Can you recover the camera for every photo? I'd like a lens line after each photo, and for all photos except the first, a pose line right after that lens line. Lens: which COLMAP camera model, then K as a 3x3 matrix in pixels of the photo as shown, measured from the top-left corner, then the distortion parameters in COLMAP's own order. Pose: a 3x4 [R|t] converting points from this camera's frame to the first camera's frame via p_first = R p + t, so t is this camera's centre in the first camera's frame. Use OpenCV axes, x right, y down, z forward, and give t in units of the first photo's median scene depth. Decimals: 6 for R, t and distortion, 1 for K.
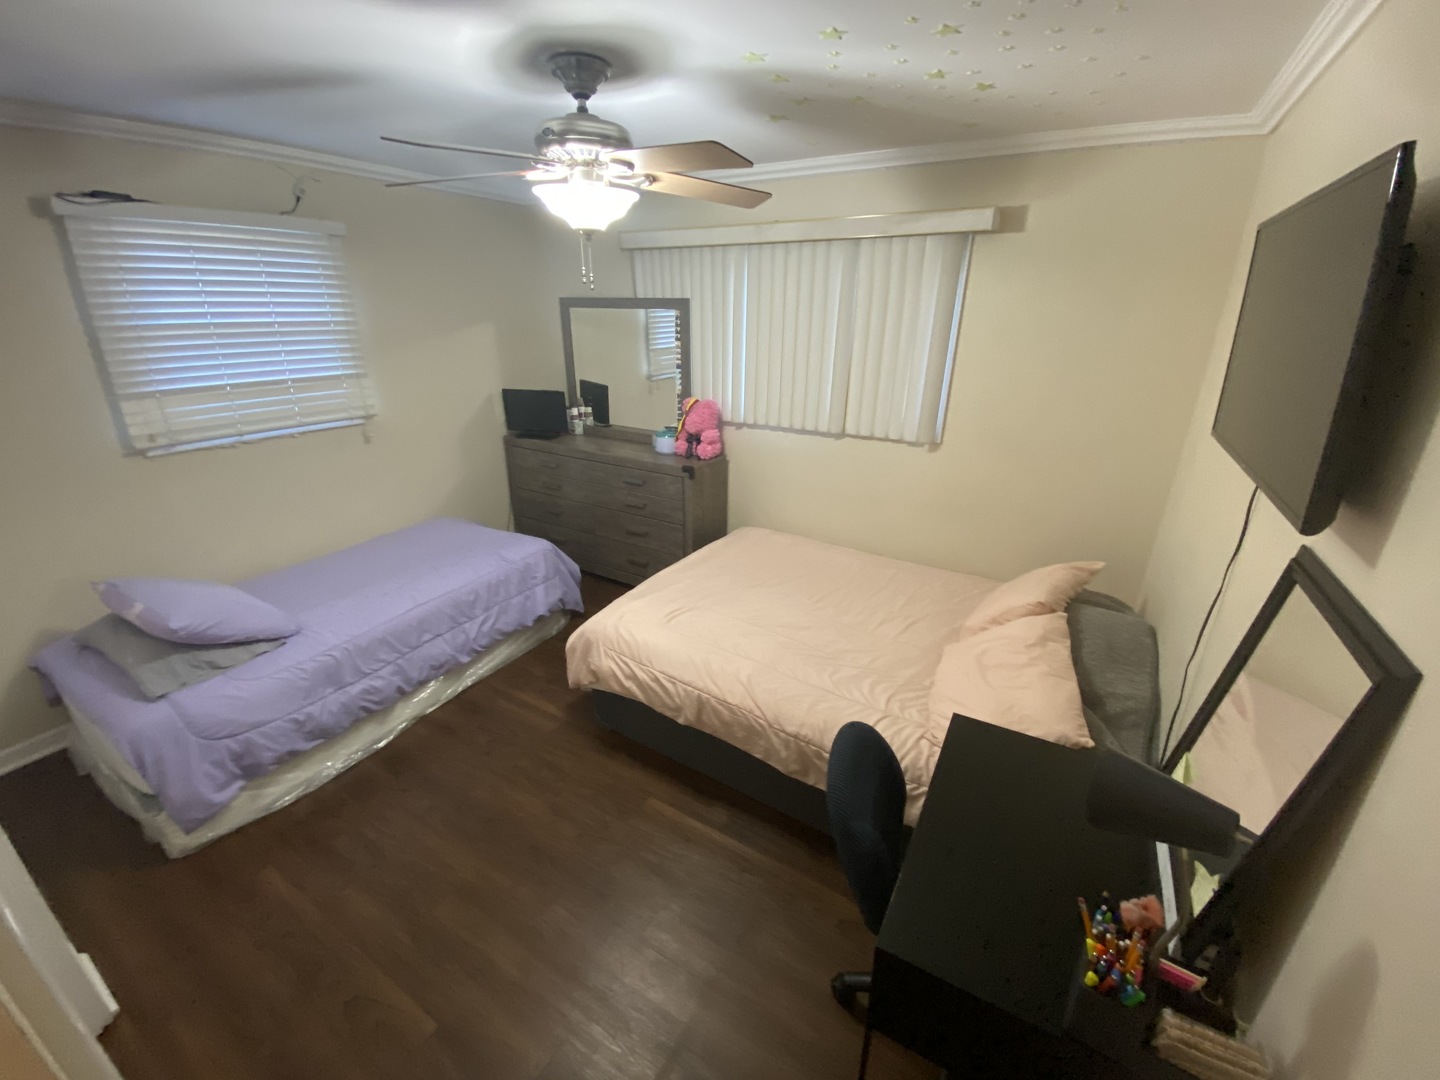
lens RADIAL K [[585.8, 0, 718.9], [0, 585.8, 533.0], [0, 0, 1]] dist [0.030108, -0.024587]
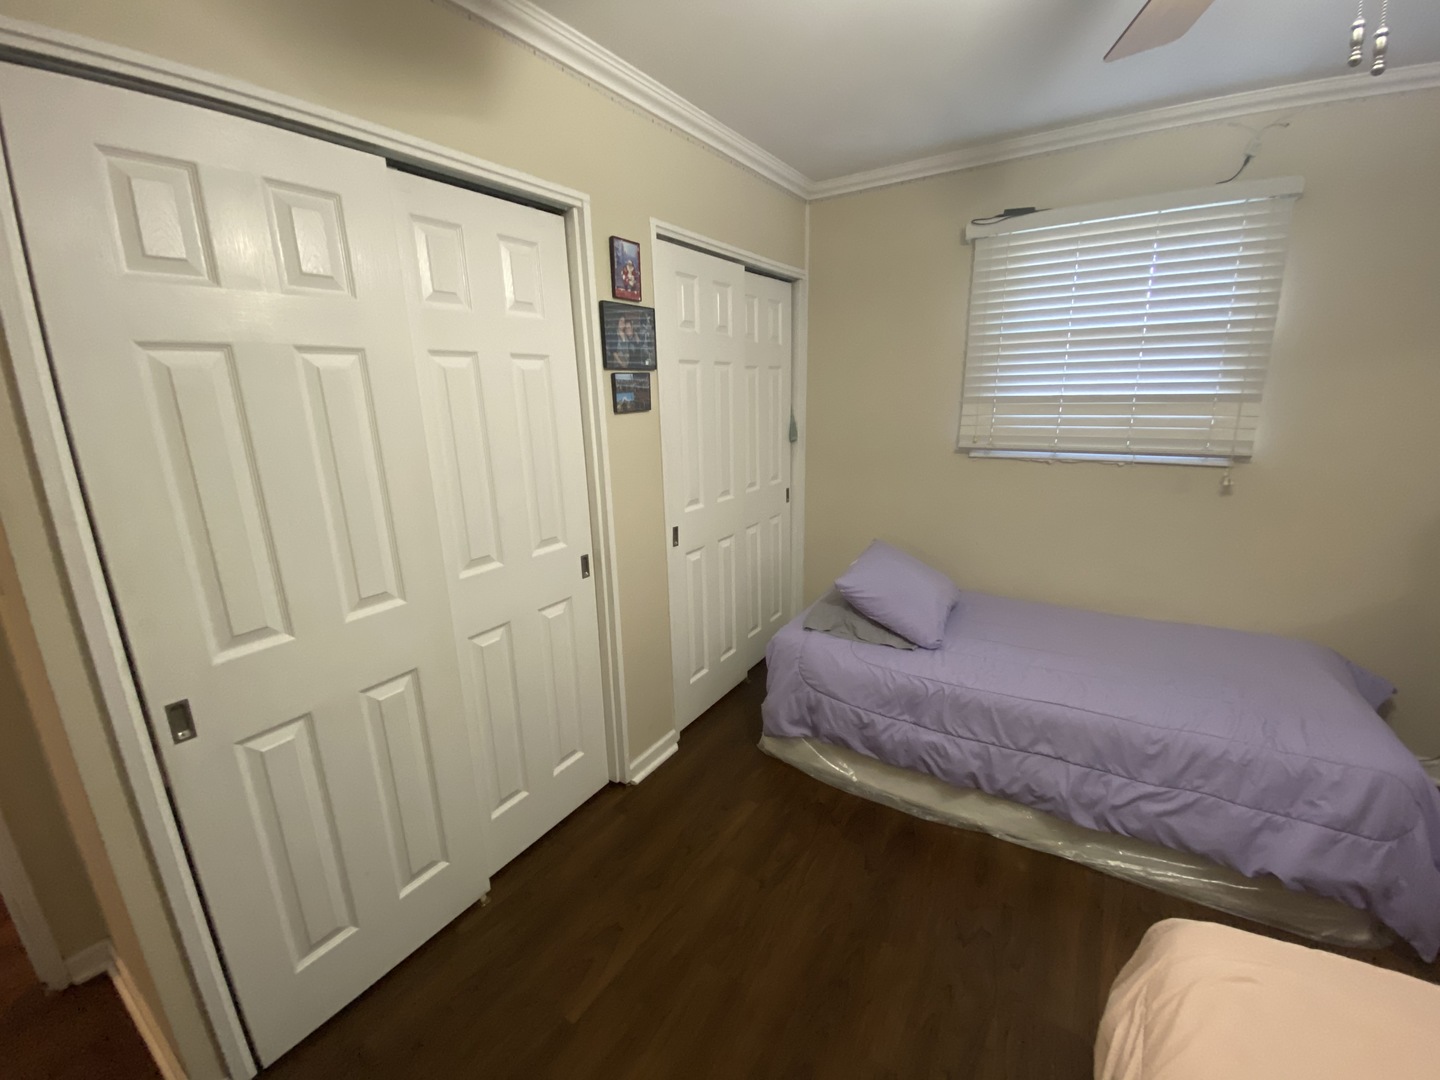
lens RADIAL K [[585.8, 0, 718.9], [0, 585.8, 533.0], [0, 0, 1]] dist [0.030108, -0.024587]
pose [[-0.031150, 0.227498, -0.973280, 0.139646], [-0.340062, 0.913250, 0.224350, -0.083180], [0.939887, 0.337964, 0.048915, 0.536741]]
